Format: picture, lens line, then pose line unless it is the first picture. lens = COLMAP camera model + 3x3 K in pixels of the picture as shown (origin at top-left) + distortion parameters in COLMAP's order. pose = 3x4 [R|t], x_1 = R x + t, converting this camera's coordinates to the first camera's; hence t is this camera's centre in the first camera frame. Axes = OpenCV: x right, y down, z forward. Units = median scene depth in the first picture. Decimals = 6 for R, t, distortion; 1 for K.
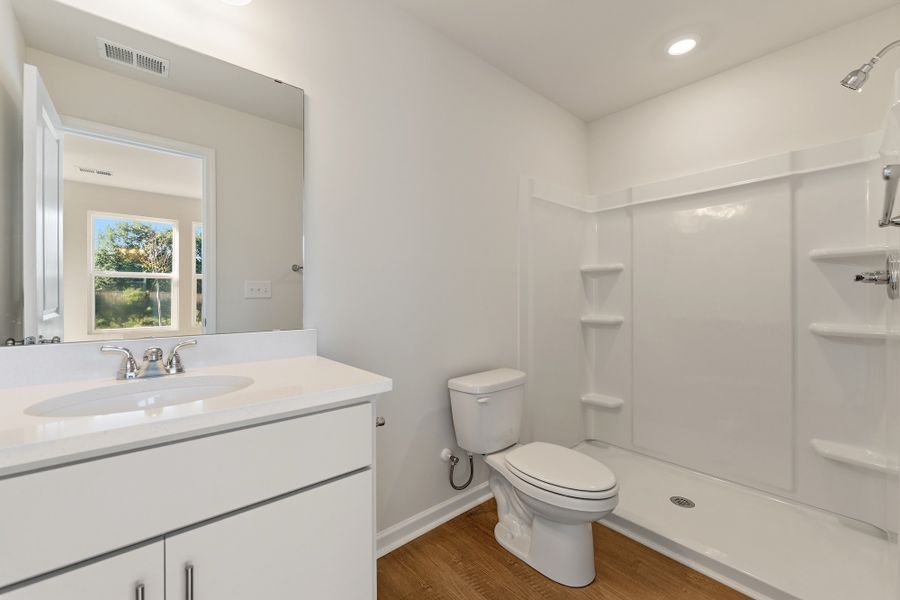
lens RADIAL K [[369.9, 0, 445.4], [0, 369.9, 299.2], [0, 0, 1]] dist [-0.000156, 0.000155]
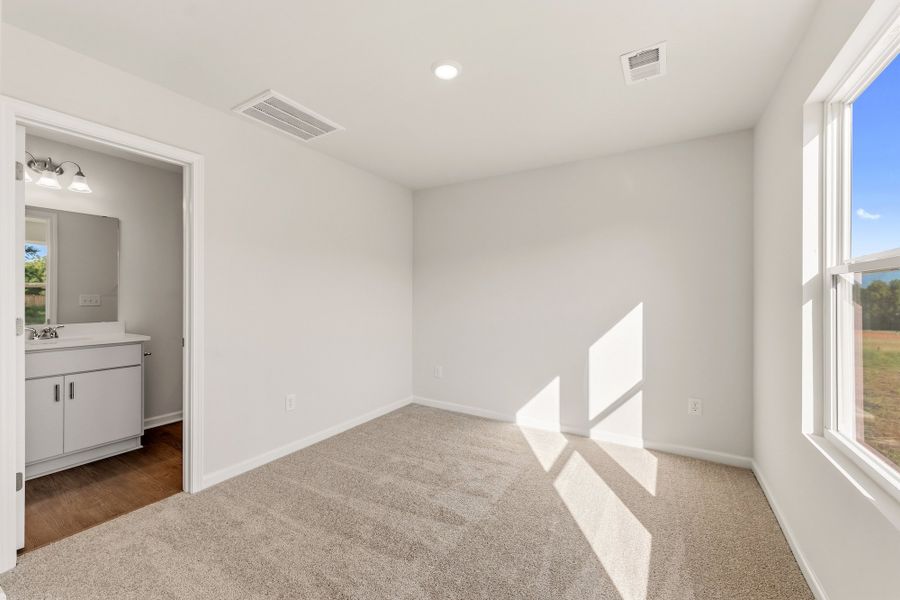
lens RADIAL K [[369.9, 0, 448.6], [0, 369.9, 288.2], [0, 0, 1]] dist [-0.000156, 0.000155]
pose [[0.951069, -0.003420, 0.308960, 0.879424], [0.010807, 0.999695, -0.022203, -0.050710], [-0.308790, 0.024456, 0.950816, -1.857247]]
